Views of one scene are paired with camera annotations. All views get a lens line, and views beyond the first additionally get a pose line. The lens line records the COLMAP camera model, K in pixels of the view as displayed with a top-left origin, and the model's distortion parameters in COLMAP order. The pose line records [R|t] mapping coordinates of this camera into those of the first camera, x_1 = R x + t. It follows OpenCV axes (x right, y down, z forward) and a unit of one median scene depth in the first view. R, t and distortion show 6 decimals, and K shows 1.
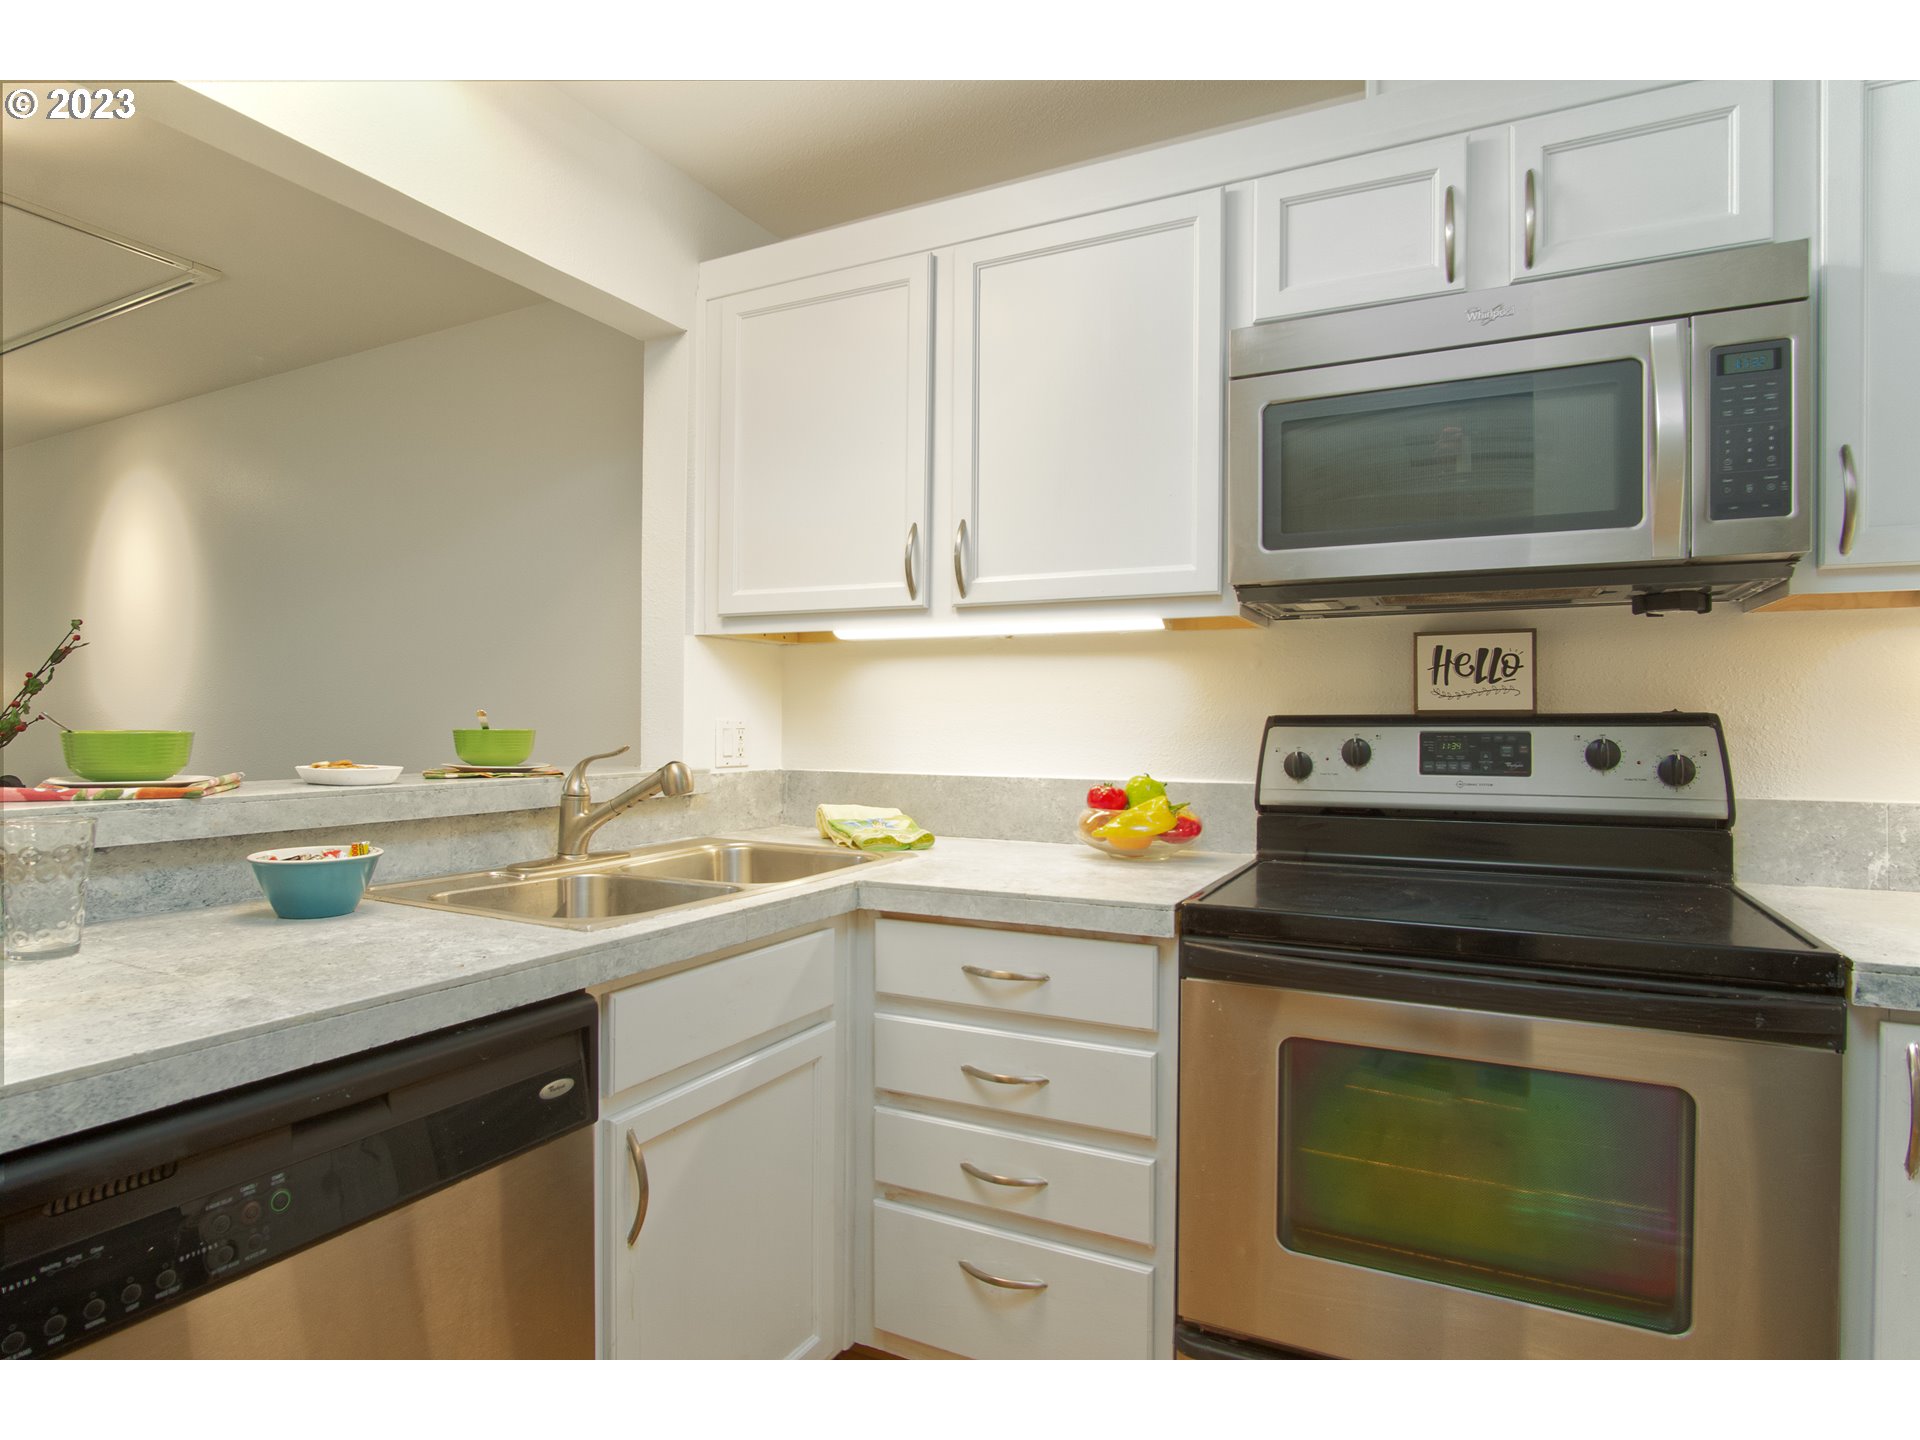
lens RADIAL K [[1078.4, 0, 960.0], [0, 1078.4, 720.0], [0, 0, 1]] dist [-0.025779, 0.001076]
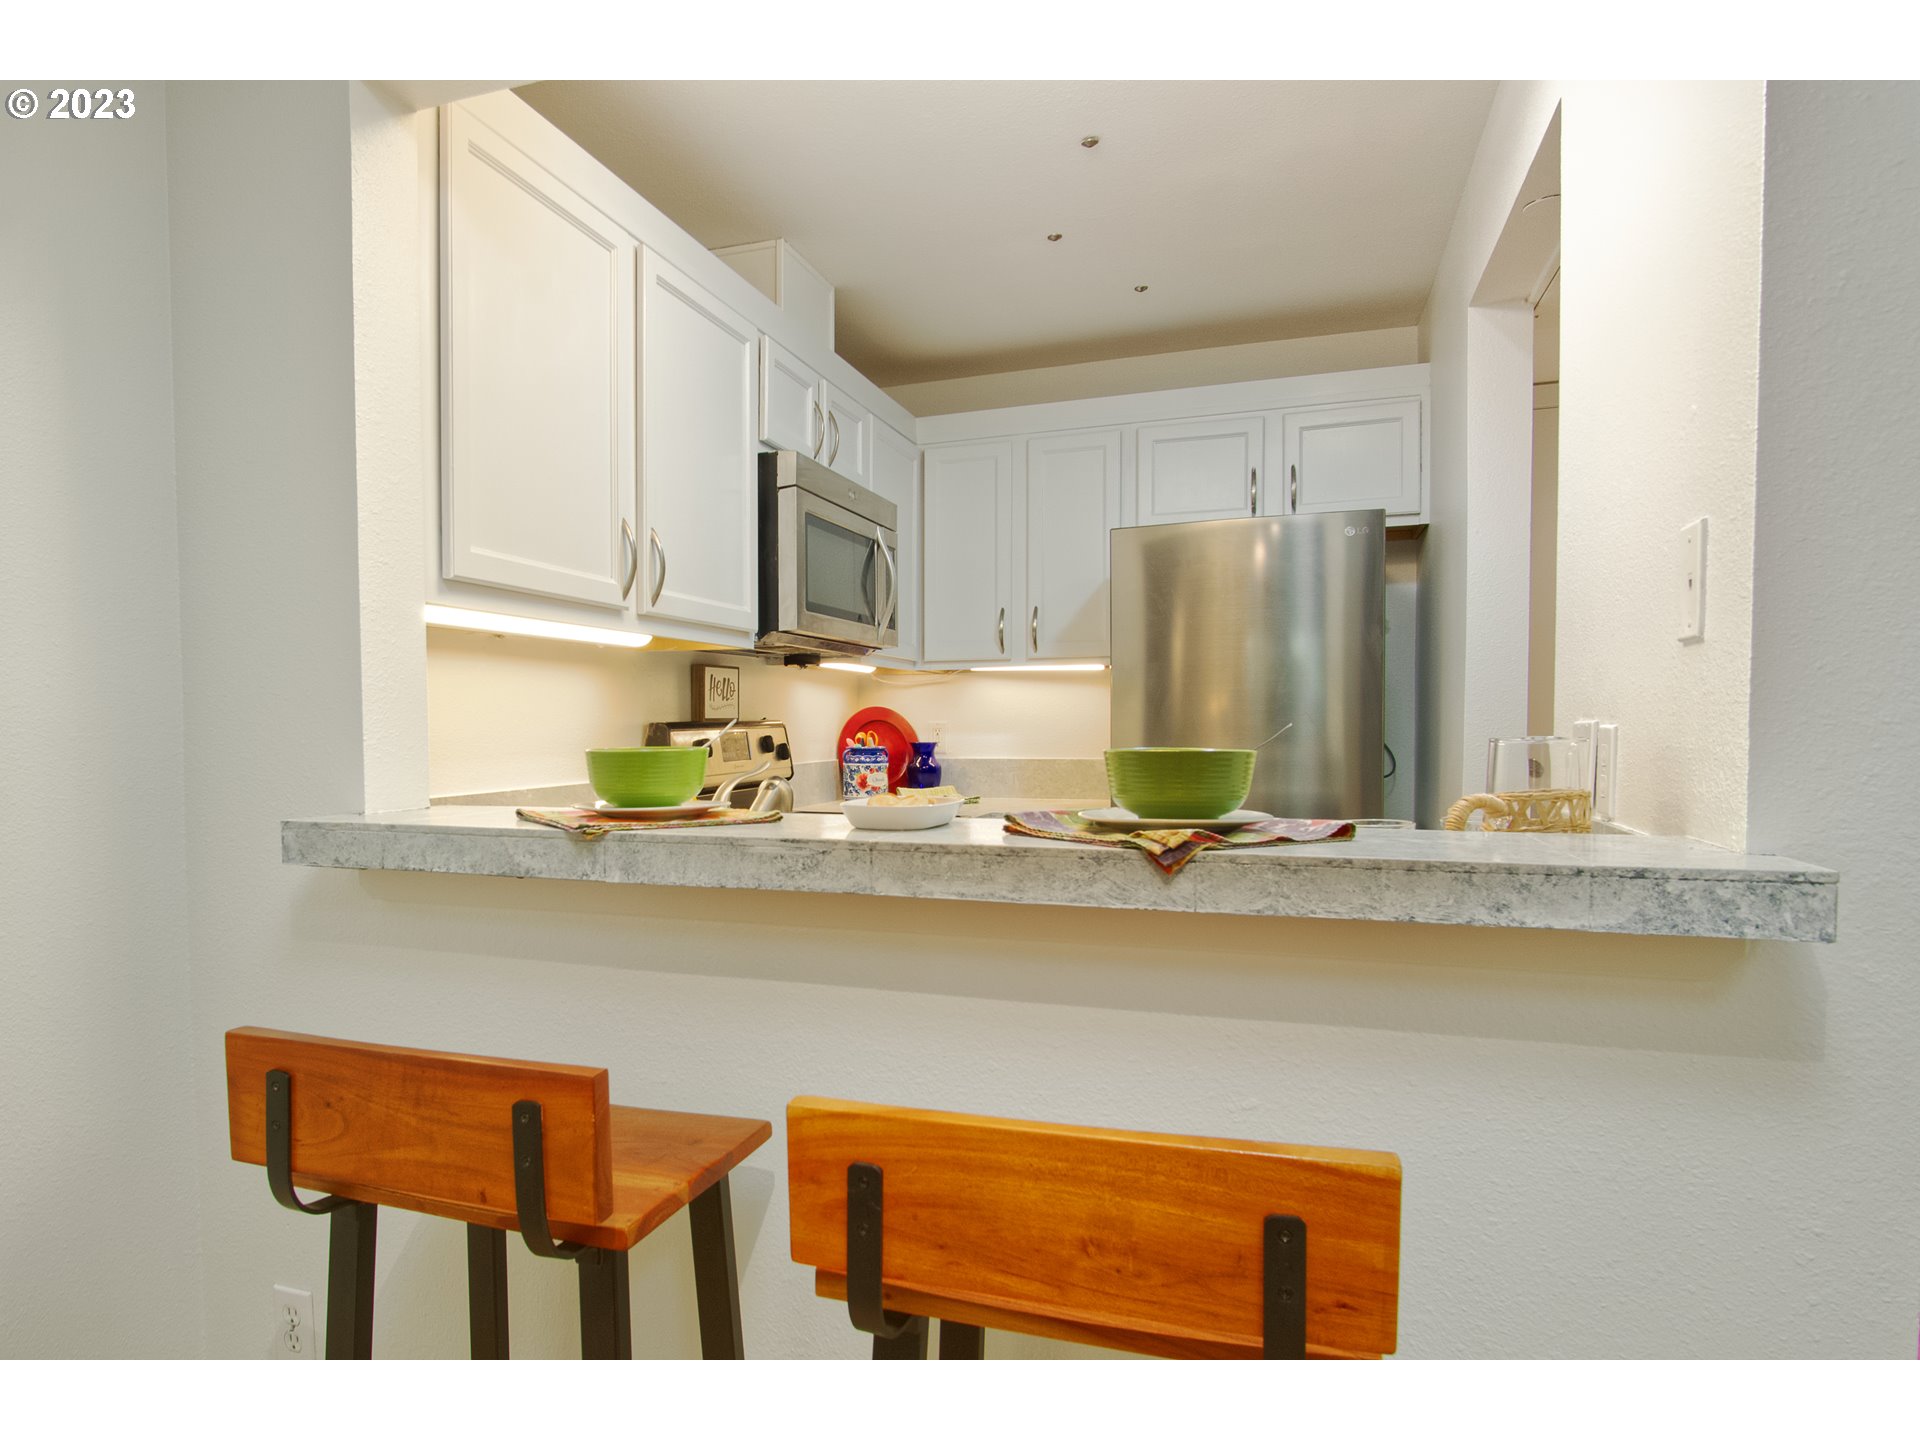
lens RADIAL K [[1078.4, 0, 960.0], [0, 1078.4, 720.0], [0, 0, 1]] dist [-0.025779, 0.001076]
pose [[-0.157111, -0.002761, 0.987577, -1.100107], [-0.012537, 0.999921, 0.000801, -0.012051], [-0.987501, -0.012255, -0.157134, 0.921659]]
